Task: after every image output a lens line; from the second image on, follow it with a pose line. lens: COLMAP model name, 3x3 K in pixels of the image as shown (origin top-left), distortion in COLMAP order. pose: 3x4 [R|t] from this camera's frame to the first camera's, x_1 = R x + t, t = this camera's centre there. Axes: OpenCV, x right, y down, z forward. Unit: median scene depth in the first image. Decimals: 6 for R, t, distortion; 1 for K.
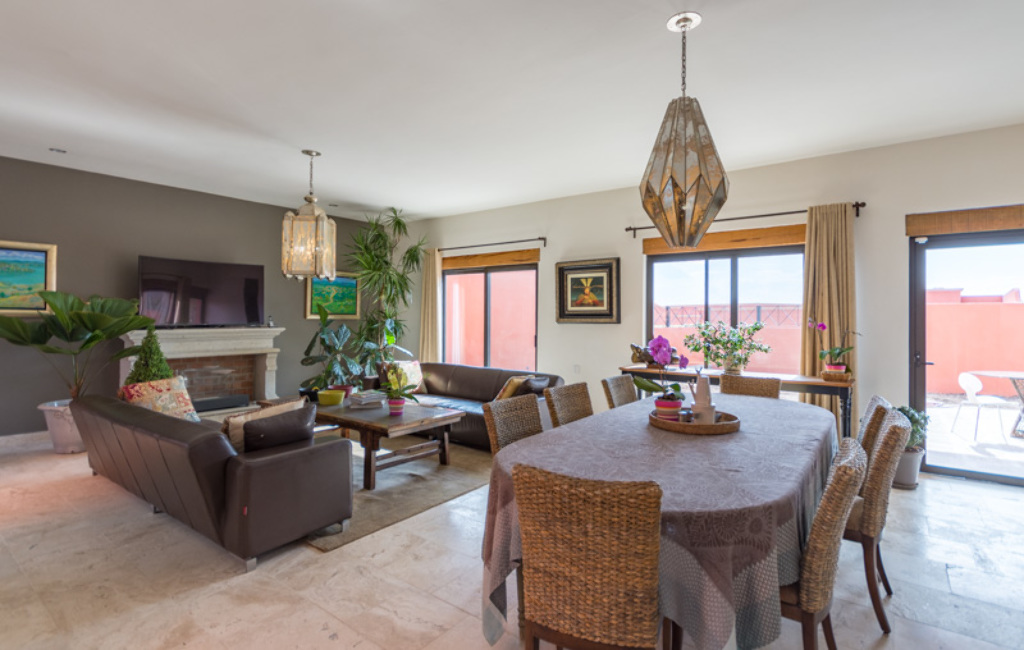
lens RADIAL K [[512.4, 0, 512.0], [0, 512.4, 325.0], [0, 0, 1]] dist [-0.000005, -0.000024]
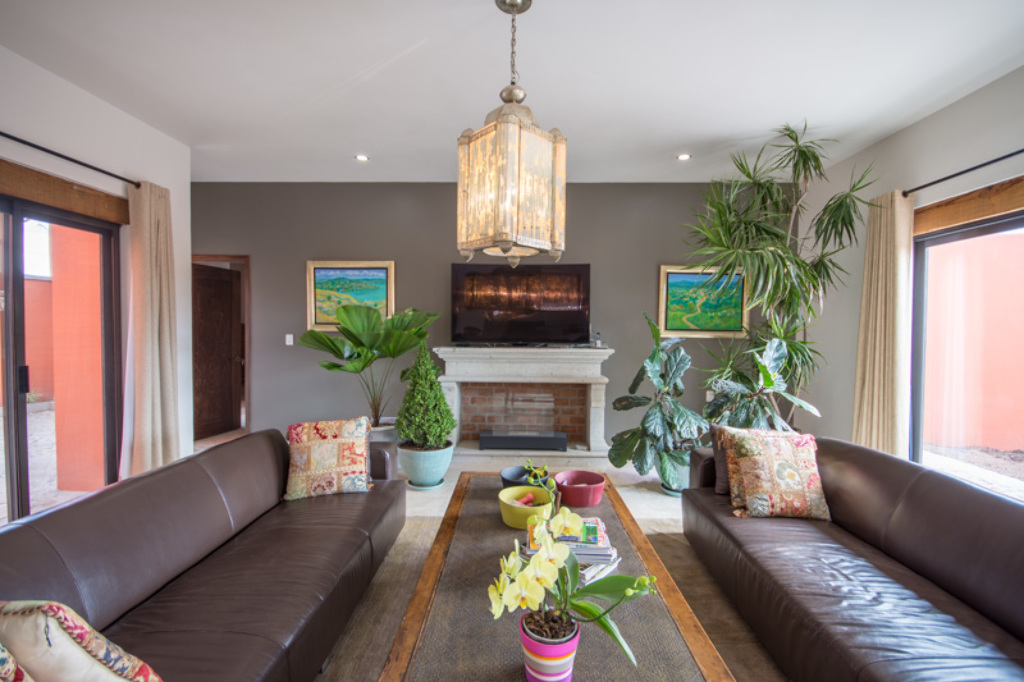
lens RADIAL K [[455.0, 0, 514.5], [0, 455.0, 344.7], [0, 0, 1]] dist [-0.001675, -0.000483]
pose [[0.599078, 0.023342, -0.800350, -0.022933], [-0.020534, 0.999694, 0.013786, -0.006991], [0.800427, 0.008176, 0.599374, 0.517823]]
